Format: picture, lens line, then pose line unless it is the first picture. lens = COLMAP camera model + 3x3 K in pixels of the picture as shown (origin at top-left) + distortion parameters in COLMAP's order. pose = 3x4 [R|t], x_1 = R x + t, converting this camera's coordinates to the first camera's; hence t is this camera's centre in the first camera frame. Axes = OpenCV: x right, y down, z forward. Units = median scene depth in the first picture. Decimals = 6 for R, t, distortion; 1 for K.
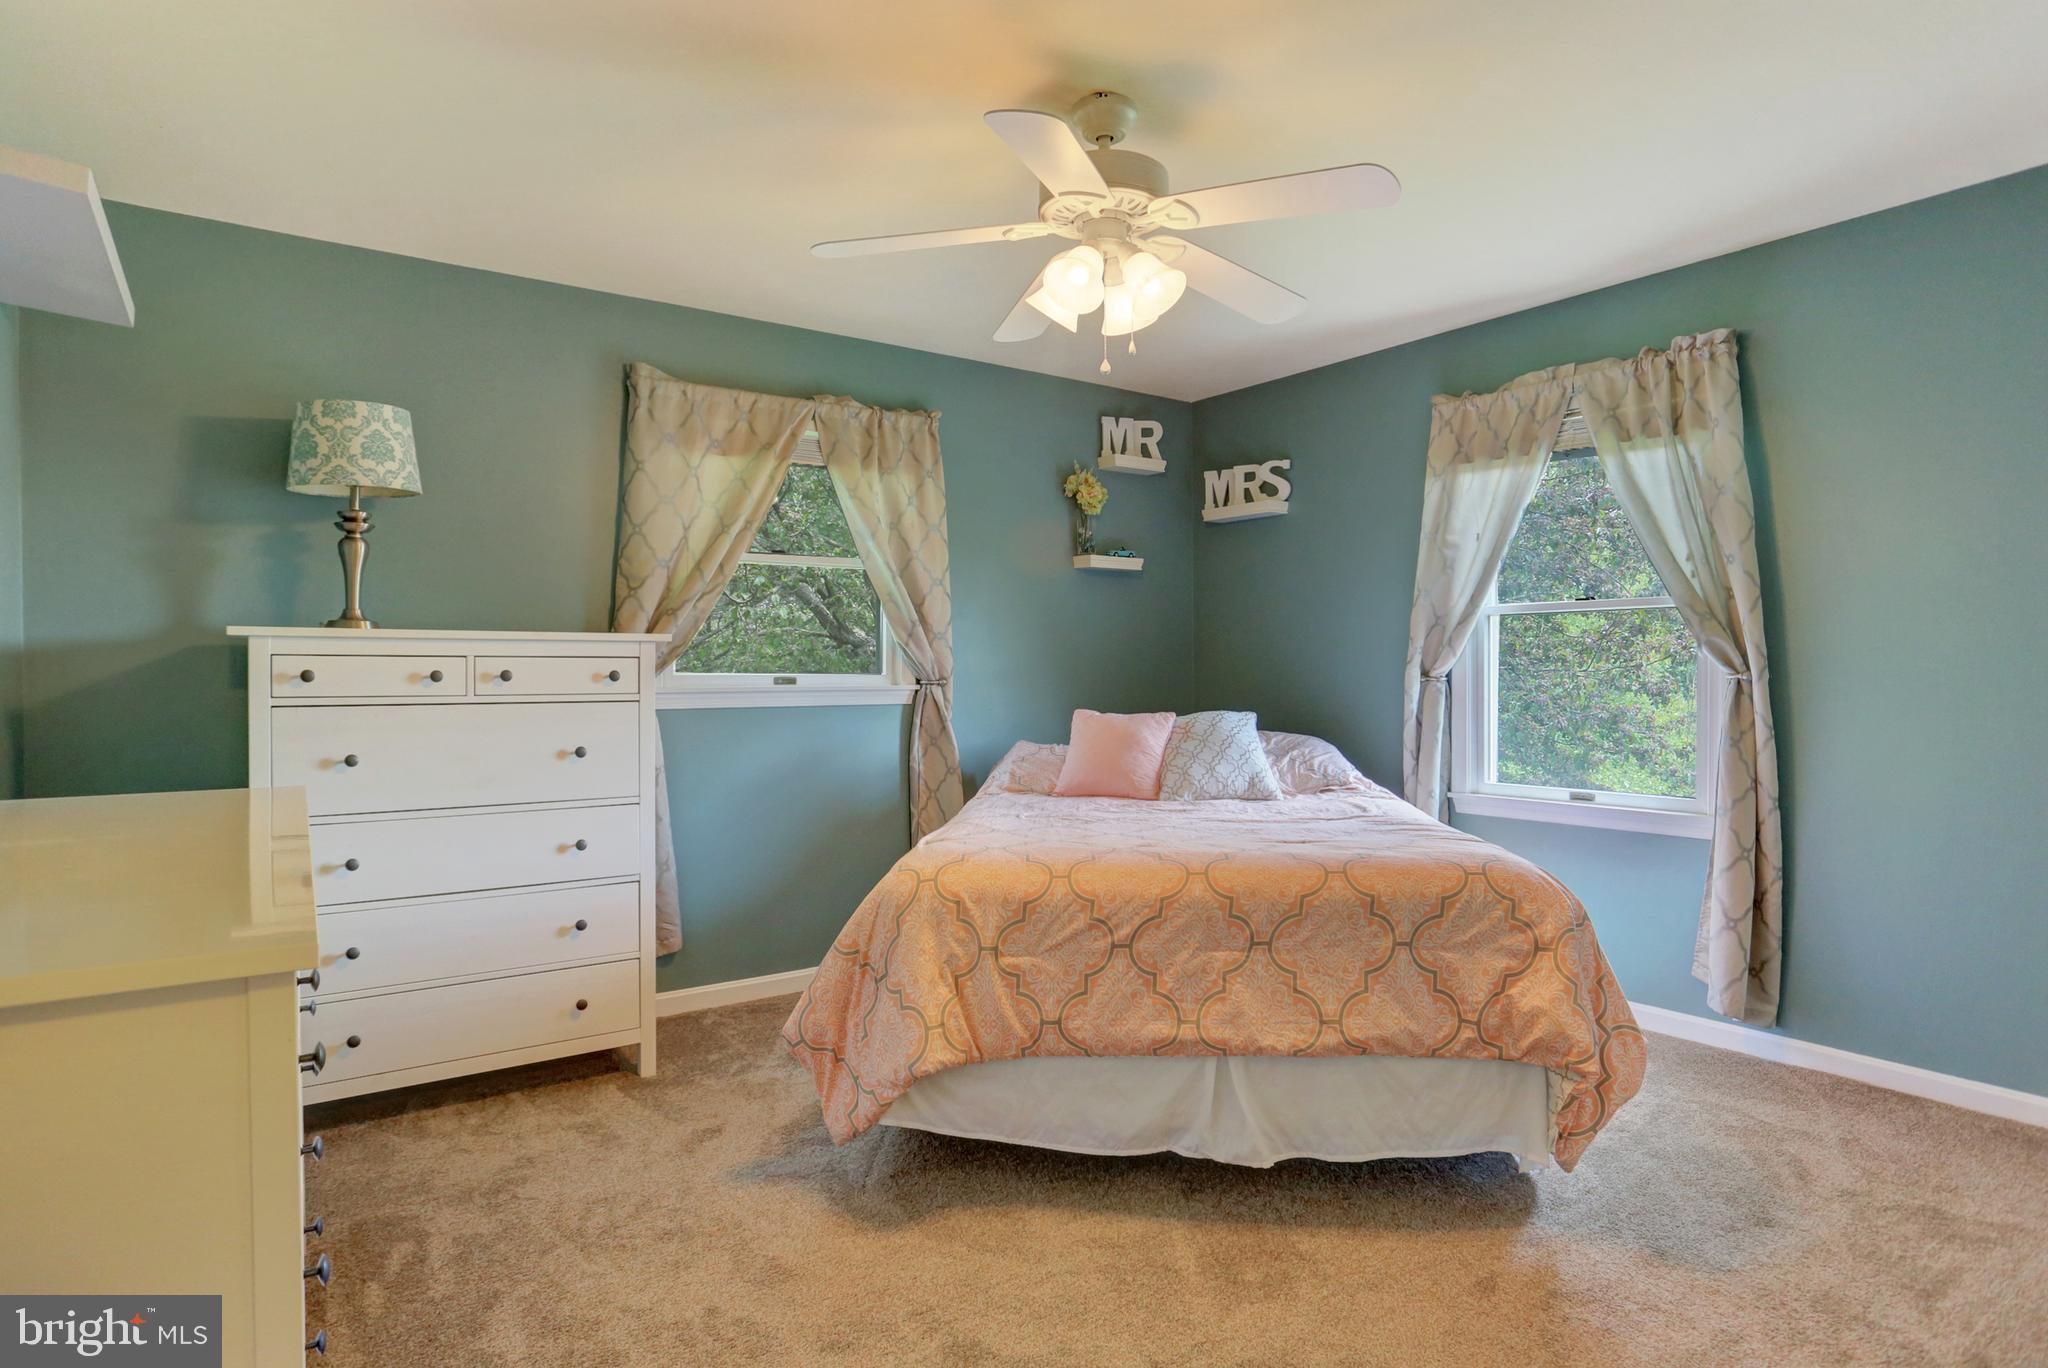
lens RADIAL K [[1079.9, 0, 1015.2], [0, 1079.9, 690.3], [0, 0, 1]] dist [-0.075114, 0.037356]
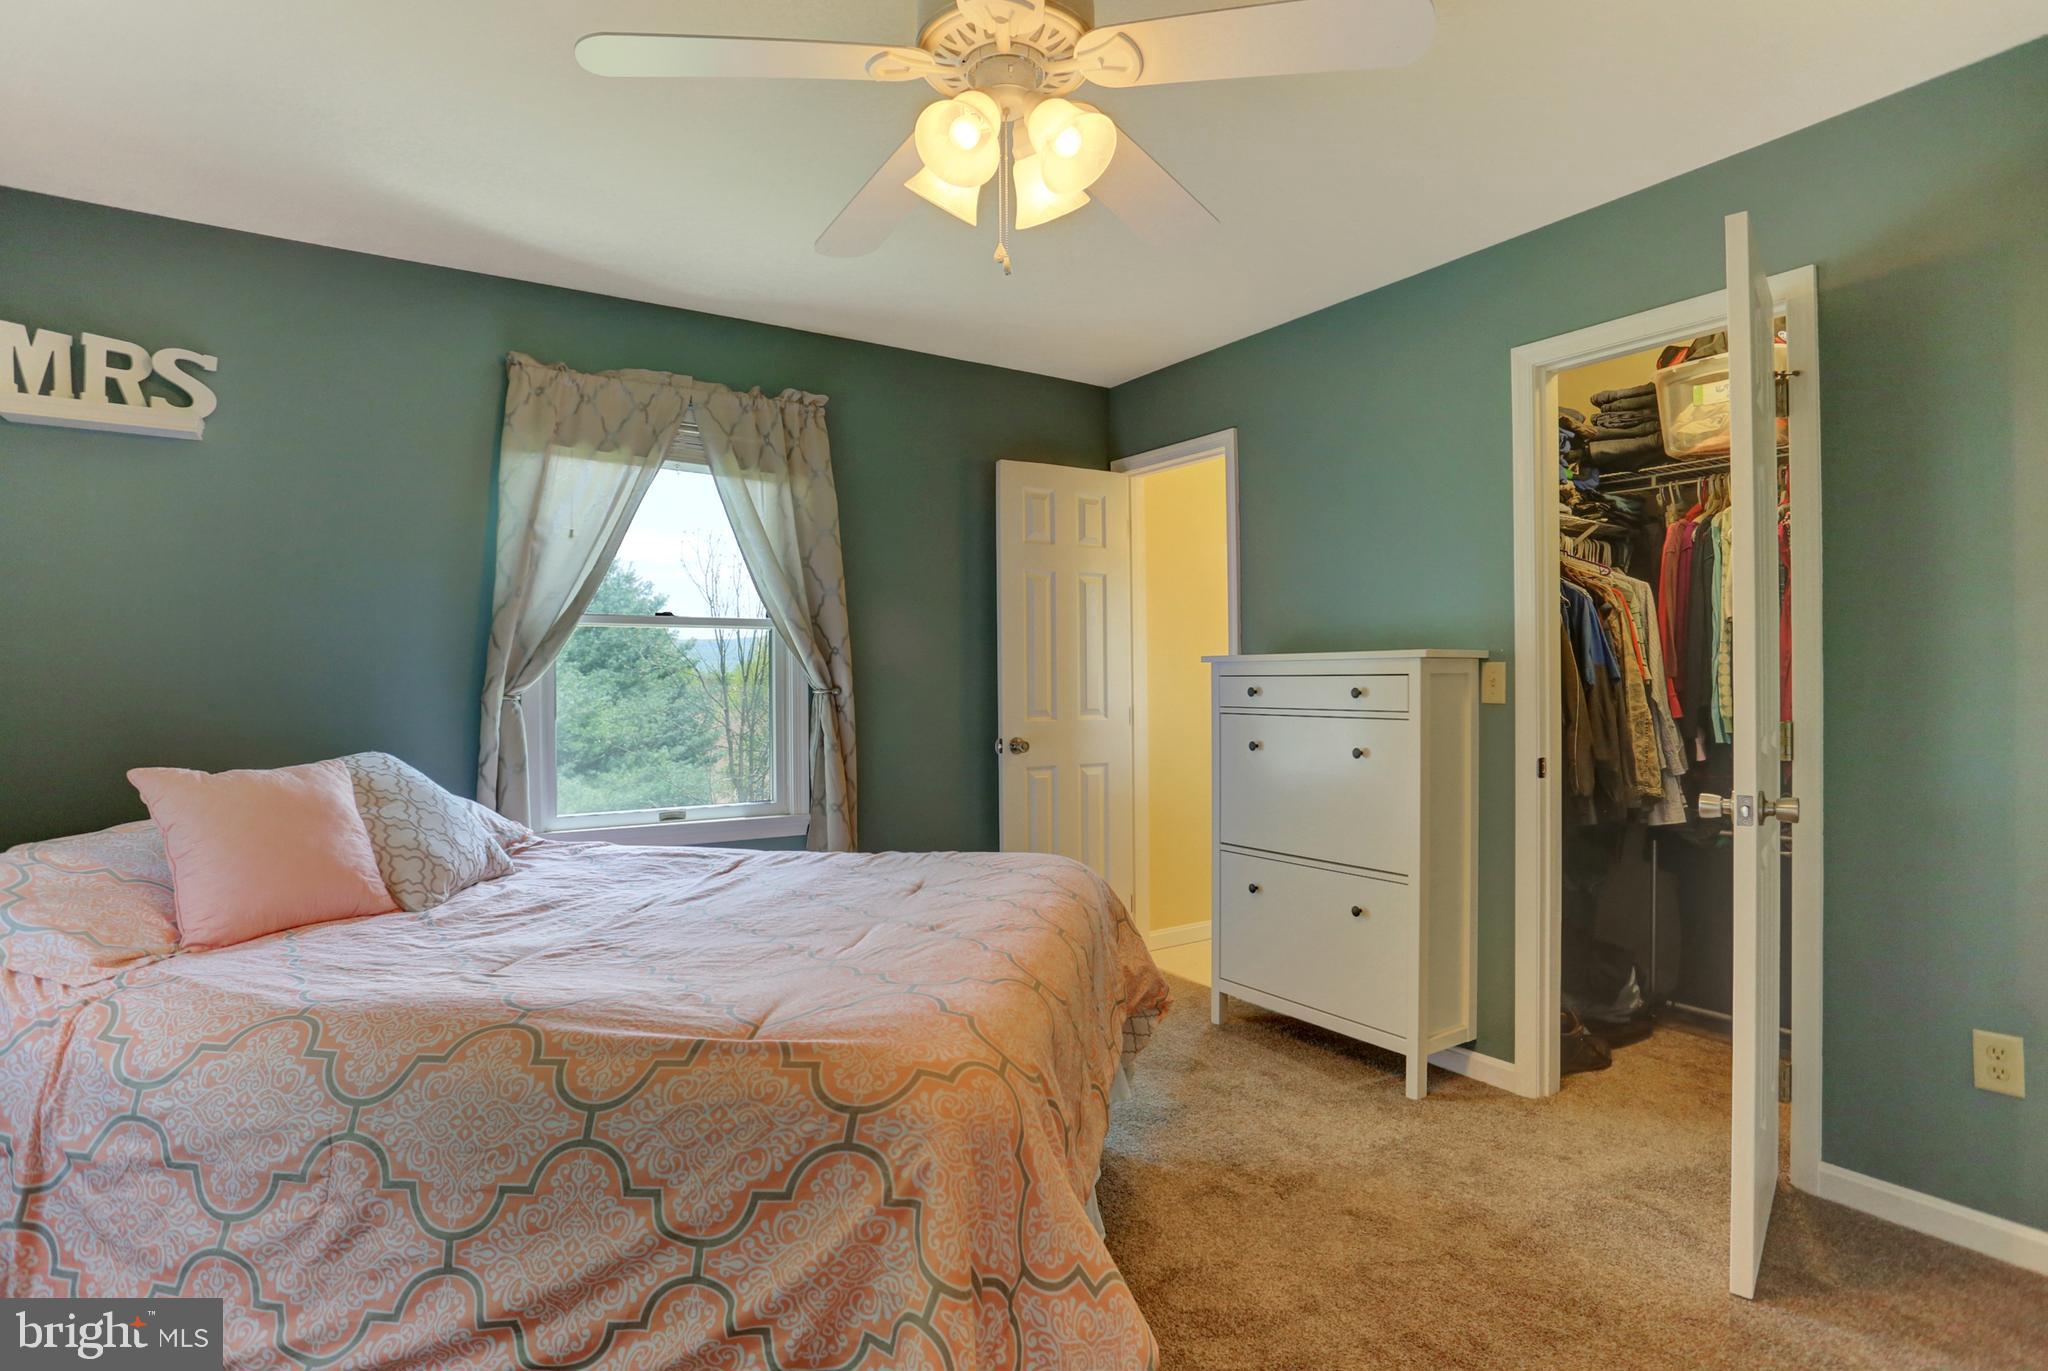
lens RADIAL K [[1019.3, 0, 1024.0], [0, 1019.3, 685.5], [0, 0, 1]] dist [-0.002872, -0.000496]
pose [[0.058702, -0.000956, 0.998275, -0.388681], [0.026245, 0.999655, -0.000586, -0.010753], [-0.997931, 0.026234, 0.058707, 0.610707]]
